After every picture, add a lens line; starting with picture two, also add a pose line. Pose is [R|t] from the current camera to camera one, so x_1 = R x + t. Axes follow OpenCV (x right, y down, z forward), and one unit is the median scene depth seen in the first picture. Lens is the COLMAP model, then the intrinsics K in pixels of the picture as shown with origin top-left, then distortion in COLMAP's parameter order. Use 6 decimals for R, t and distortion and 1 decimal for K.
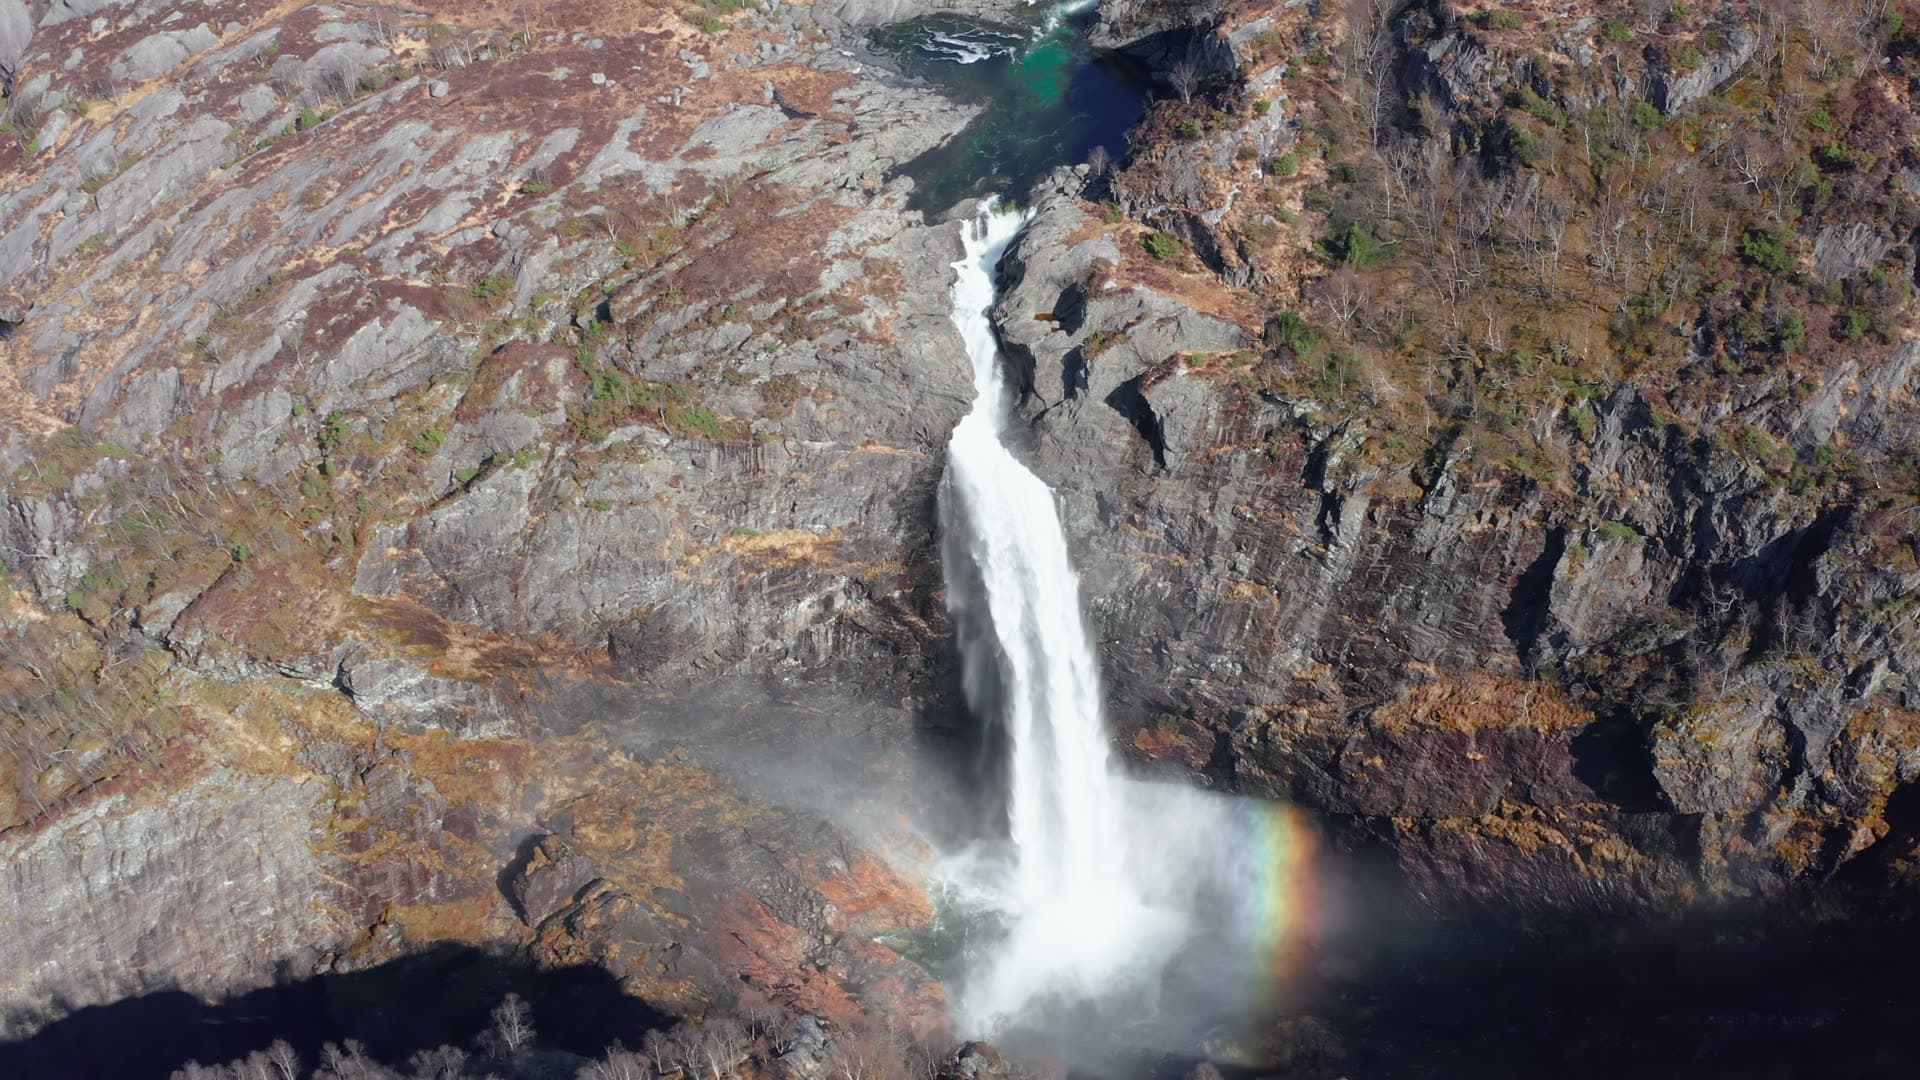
lens RADIAL K [[2150.0, 0, 915.3], [0, 2150.0, 539.2], [0, 0, 1]] dist [-0.200397, 0.009918]
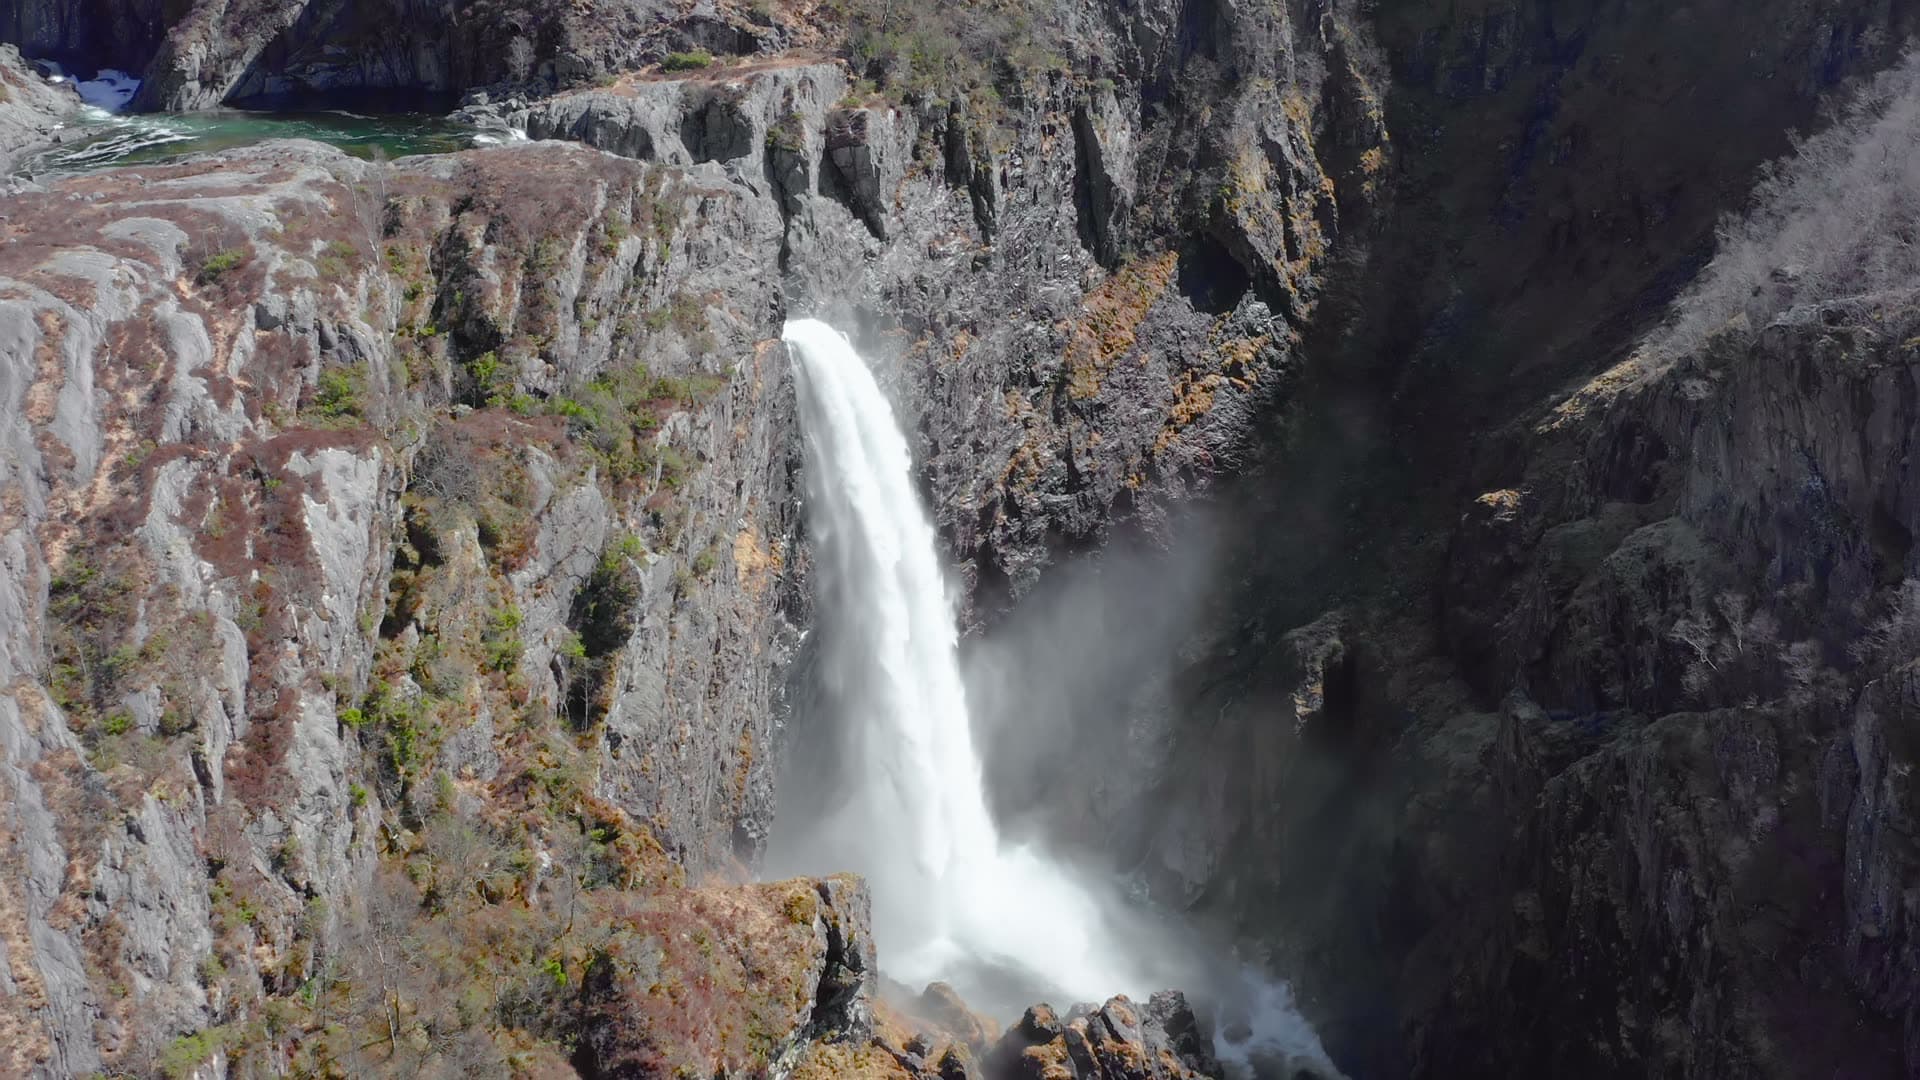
lens RADIAL K [[2150.0, 0, 915.3], [0, 2150.0, 539.2], [0, 0, 1]] dist [-0.200397, 0.009918]
pose [[0.155358, -0.372241, 0.915041, -0.714027], [0.693051, 0.701145, 0.167560, -0.083709], [-0.703949, 0.608138, 0.366911, 0.745825]]
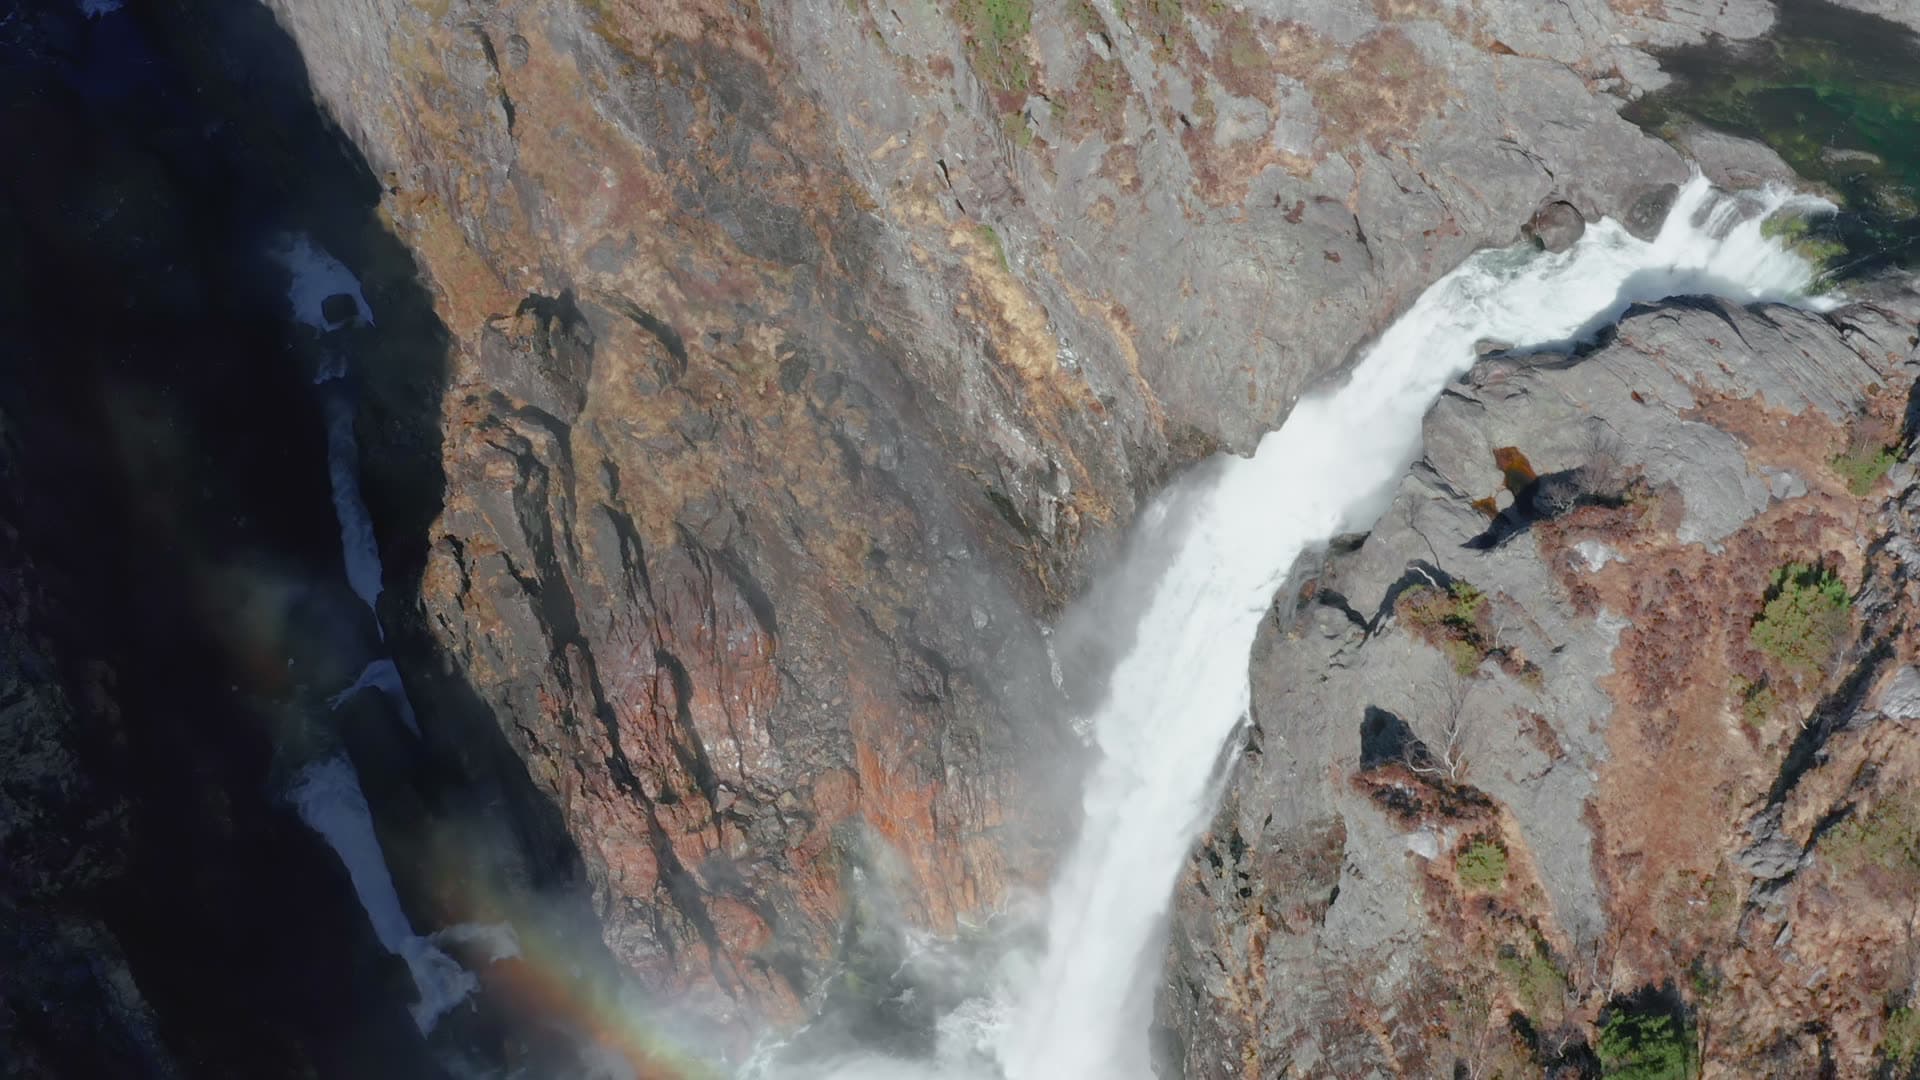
lens RADIAL K [[2150.0, 0, 915.3], [0, 2150.0, 539.2], [0, 0, 1]] dist [-0.200397, 0.009918]
pose [[0.376718, 0.824763, -0.421722, 0.194025], [-0.621711, 0.562608, 0.544929, -0.240693], [0.686702, 0.056904, 0.724709, 0.656437]]
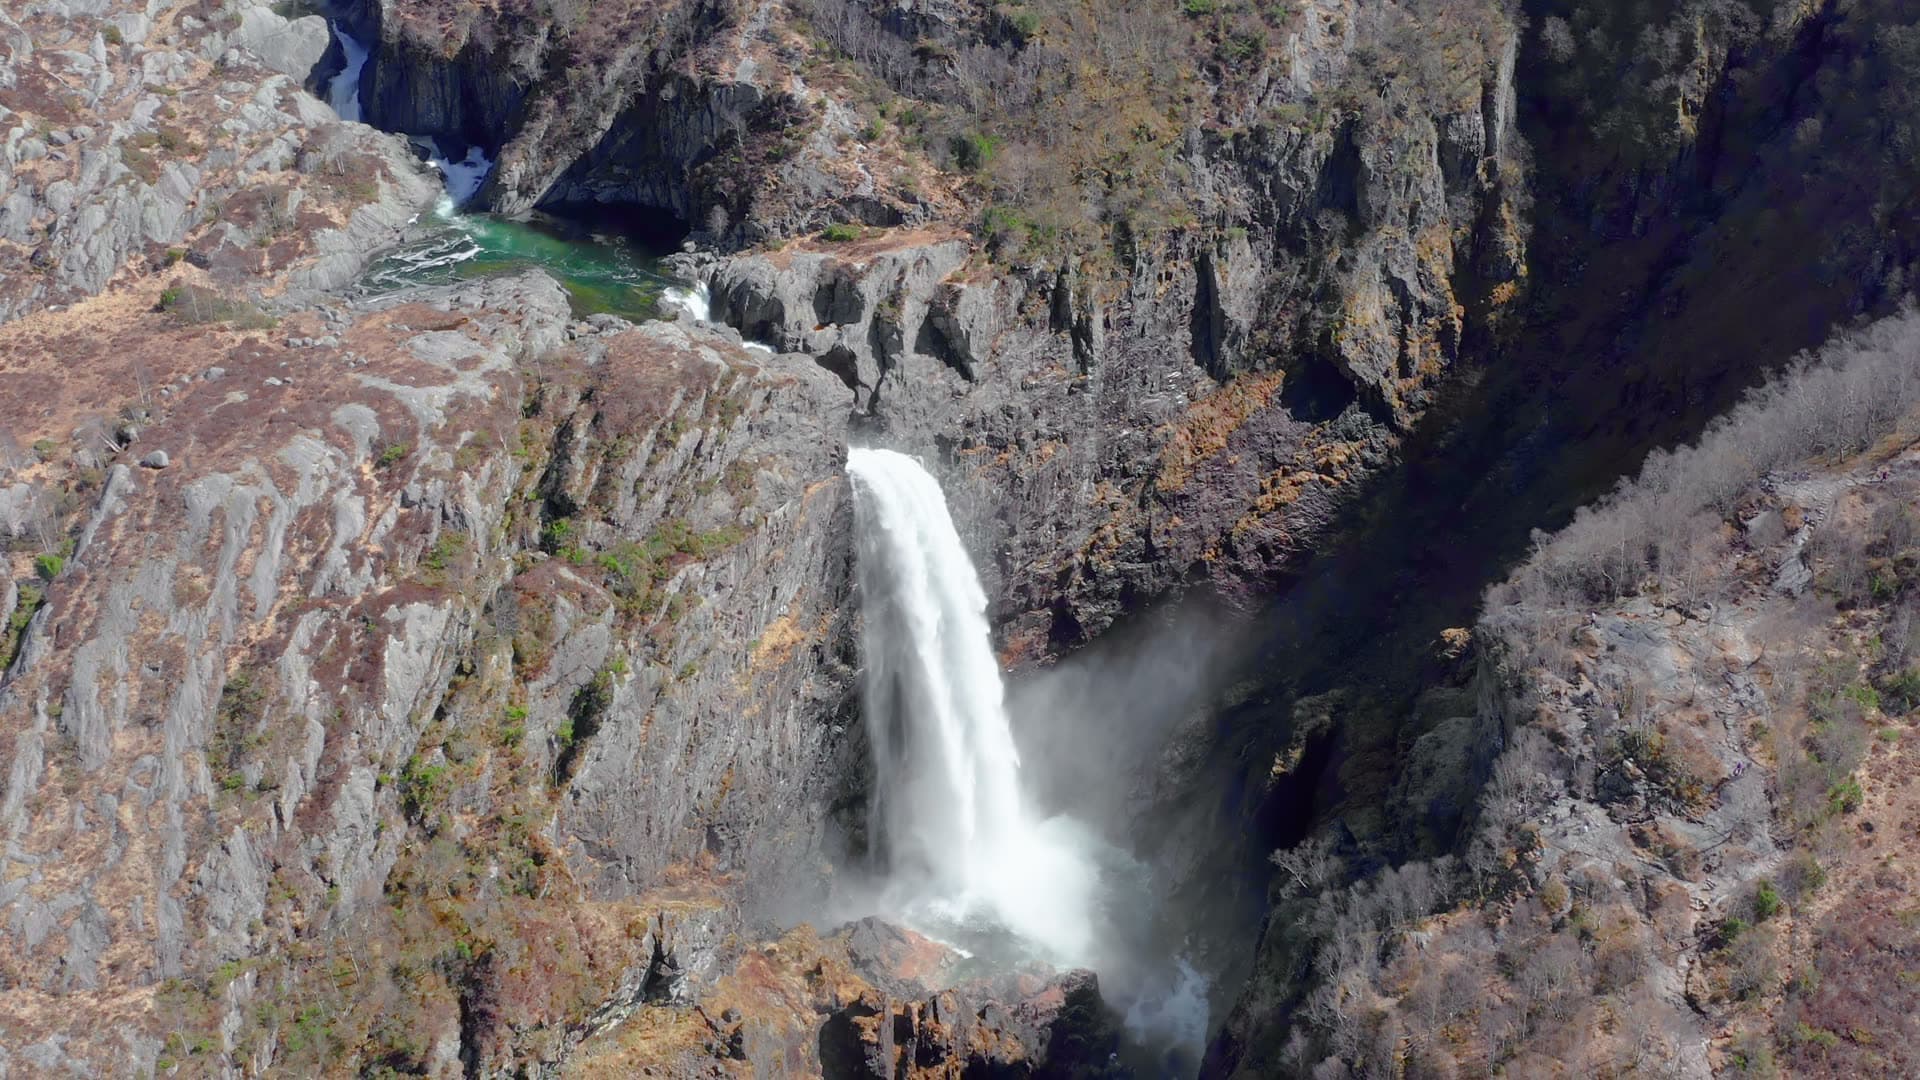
lens RADIAL K [[2150.0, 0, 915.3], [0, 2150.0, 539.2], [0, 0, 1]] dist [-0.200397, 0.009918]
pose [[0.469471, -0.440784, 0.765053, -0.810644], [0.621598, 0.780365, 0.068166, -0.064329], [-0.627067, 0.443554, 0.640350, 0.321272]]
